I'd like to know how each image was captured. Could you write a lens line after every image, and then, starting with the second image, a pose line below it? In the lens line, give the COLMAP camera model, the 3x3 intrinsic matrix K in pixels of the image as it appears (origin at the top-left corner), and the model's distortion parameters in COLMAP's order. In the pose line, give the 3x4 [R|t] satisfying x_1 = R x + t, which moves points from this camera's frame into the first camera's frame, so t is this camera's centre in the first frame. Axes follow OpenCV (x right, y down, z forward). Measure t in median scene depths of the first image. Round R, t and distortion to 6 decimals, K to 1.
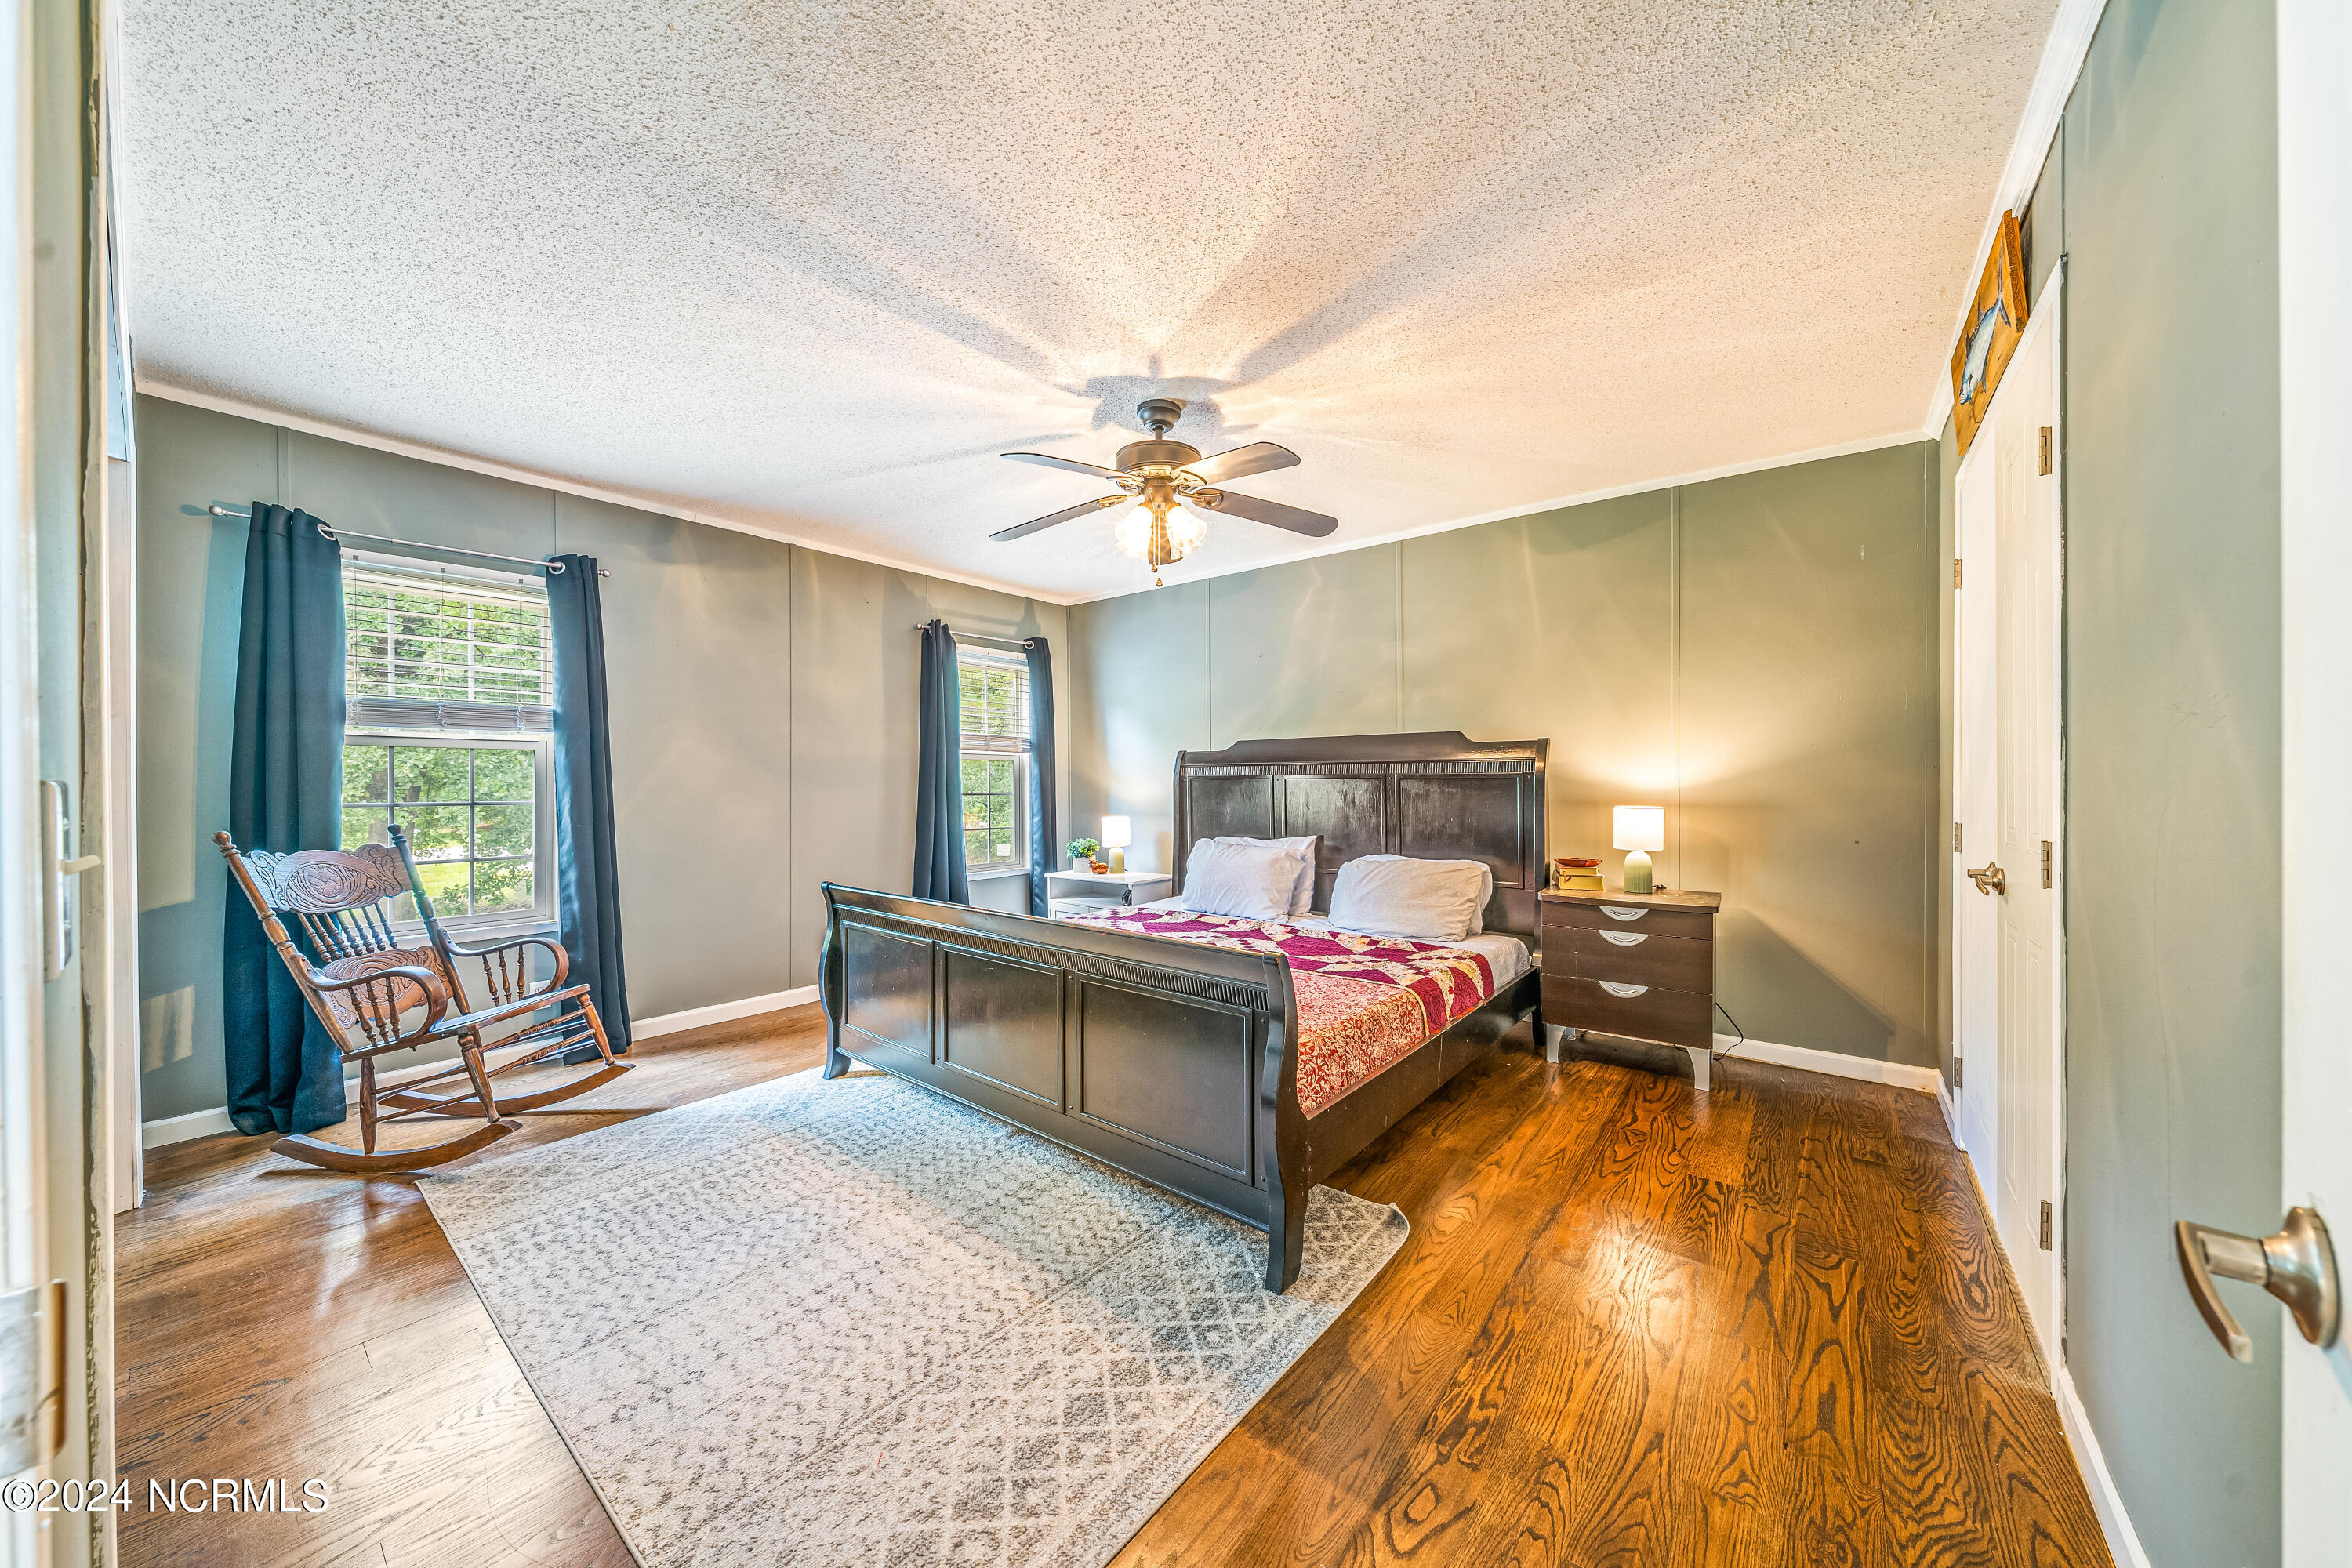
lens RADIAL K [[805.0, 0, 1177.4], [0, 805.0, 792.3], [0, 0, 1]] dist [-0.001078, -0.000166]
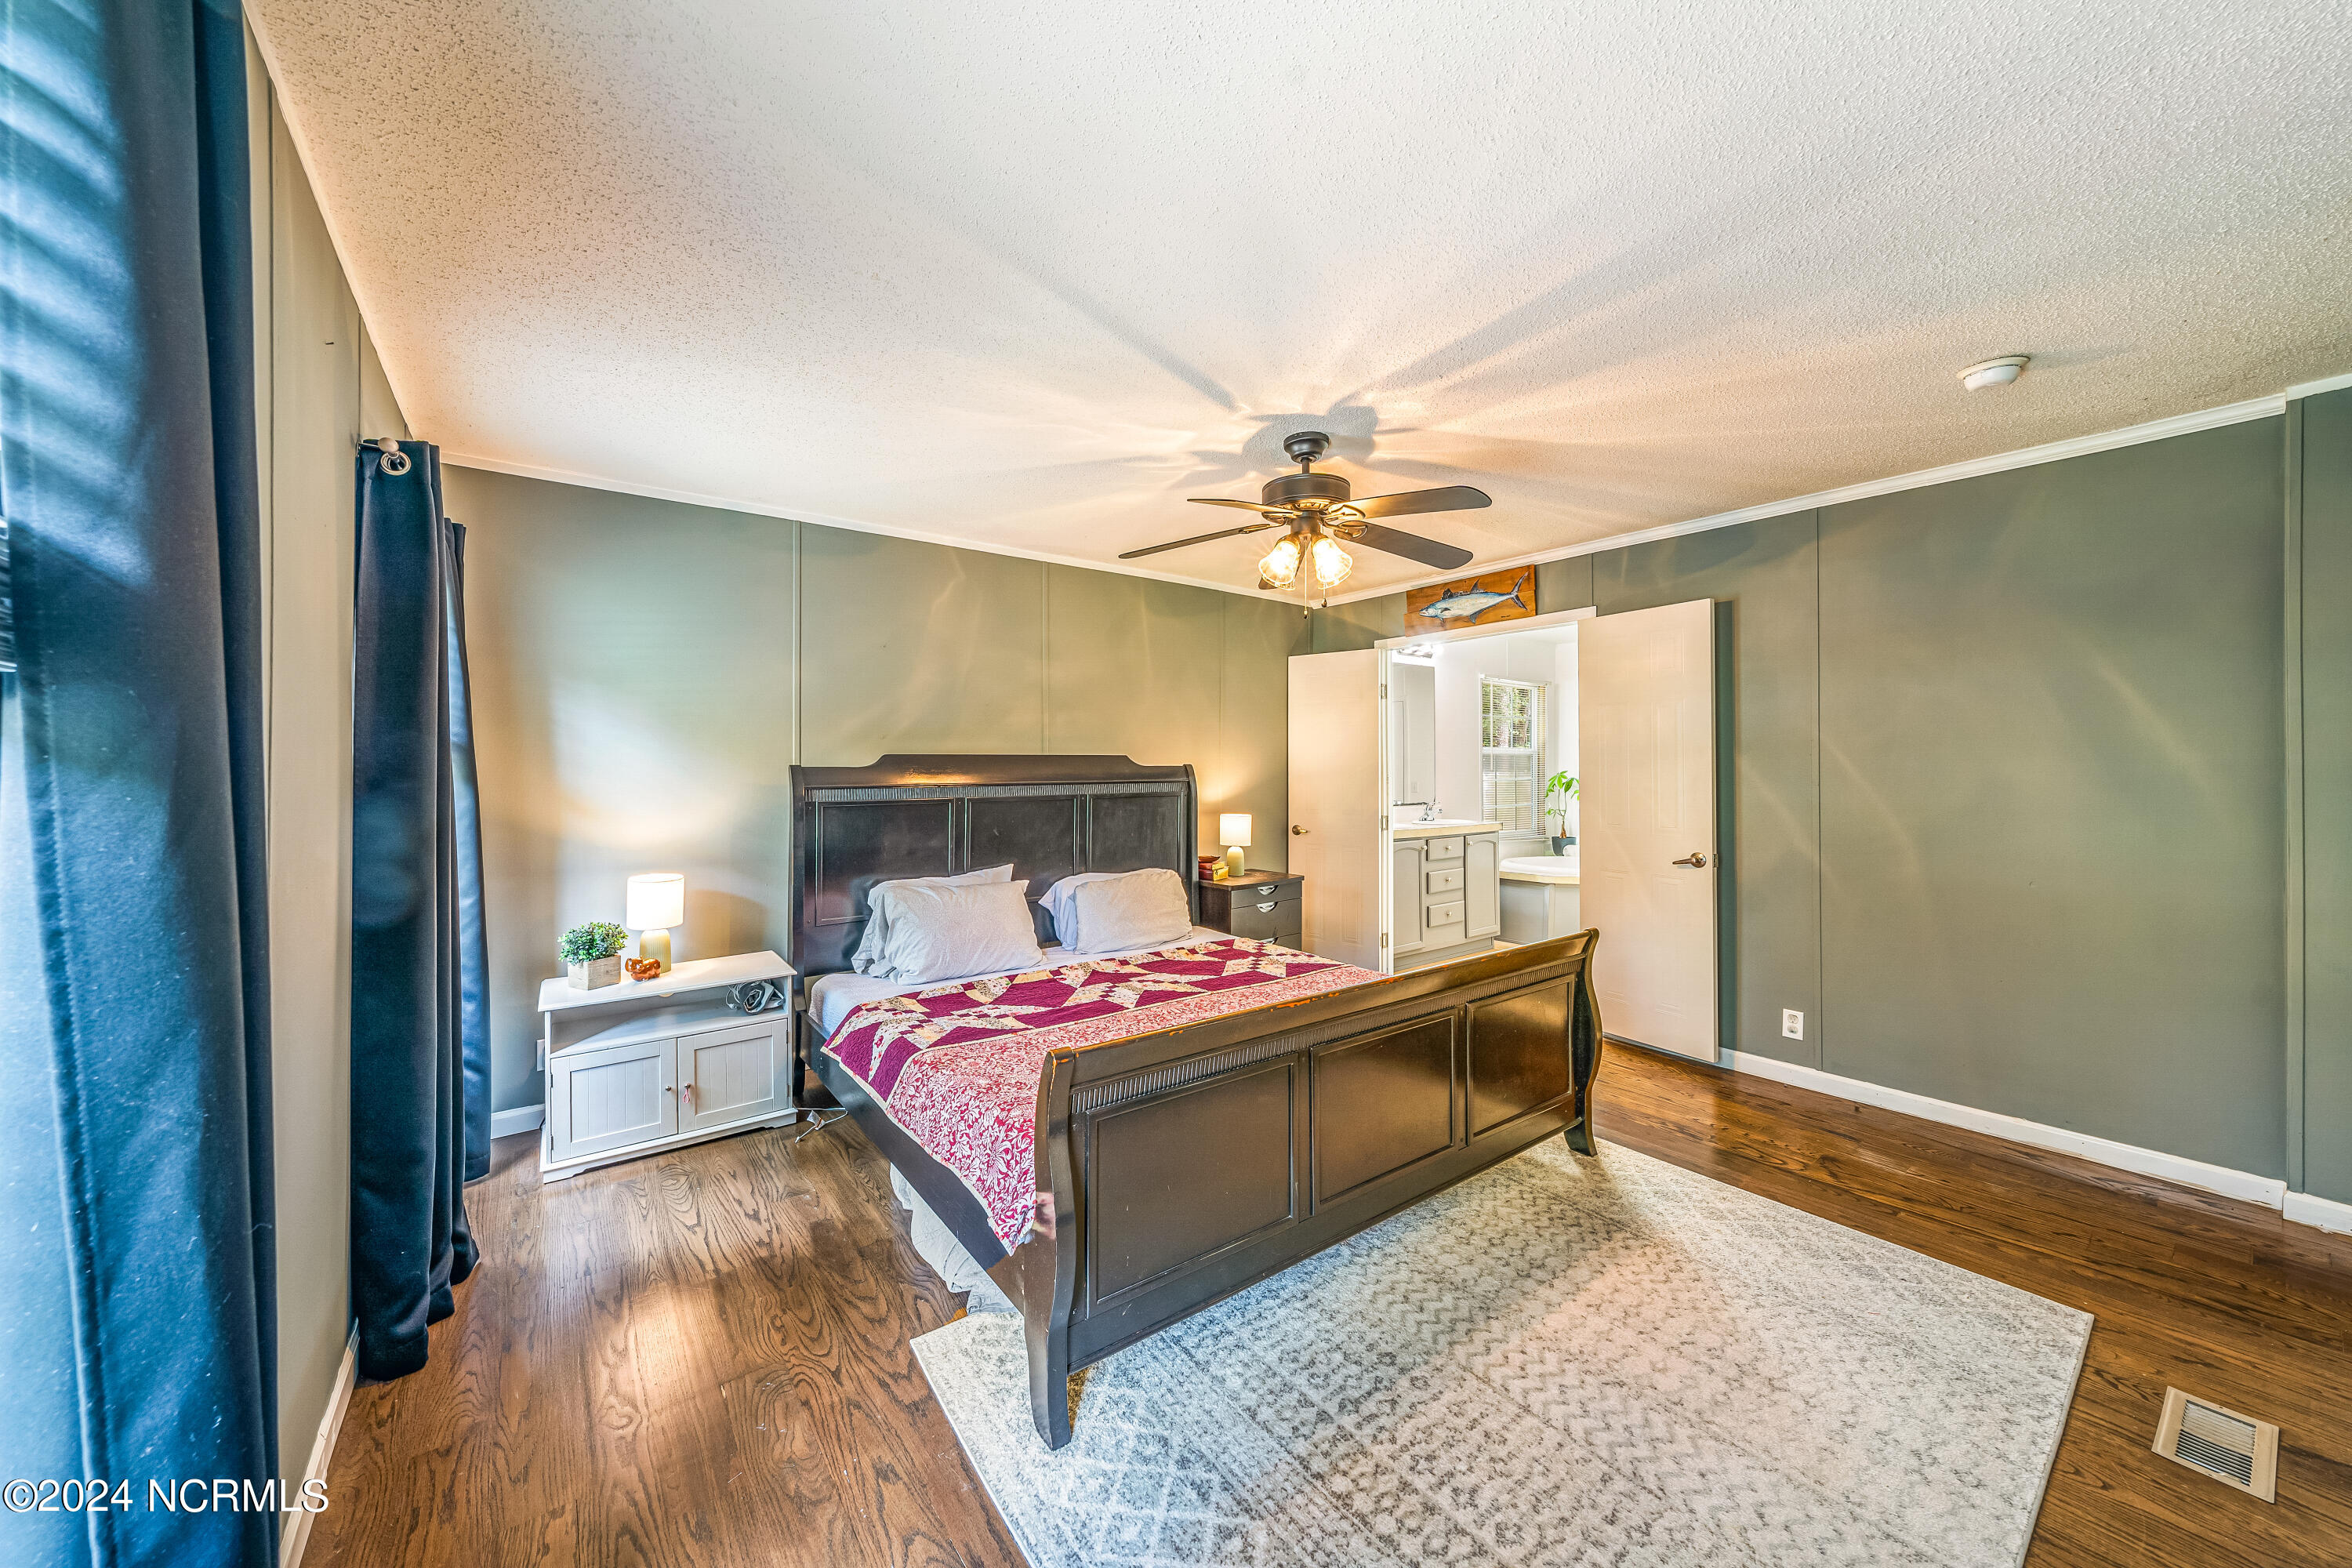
lens RADIAL K [[832.6, 0, 1166.3], [0, 832.6, 768.5], [0, 0, 1]] dist [-0.000294, 0.000035]
pose [[0.246397, 0.006780, 0.969145, -1.081845], [0.017887, 0.999773, -0.011542, -0.063406], [-0.969004, 0.020179, 0.246220, 0.944301]]
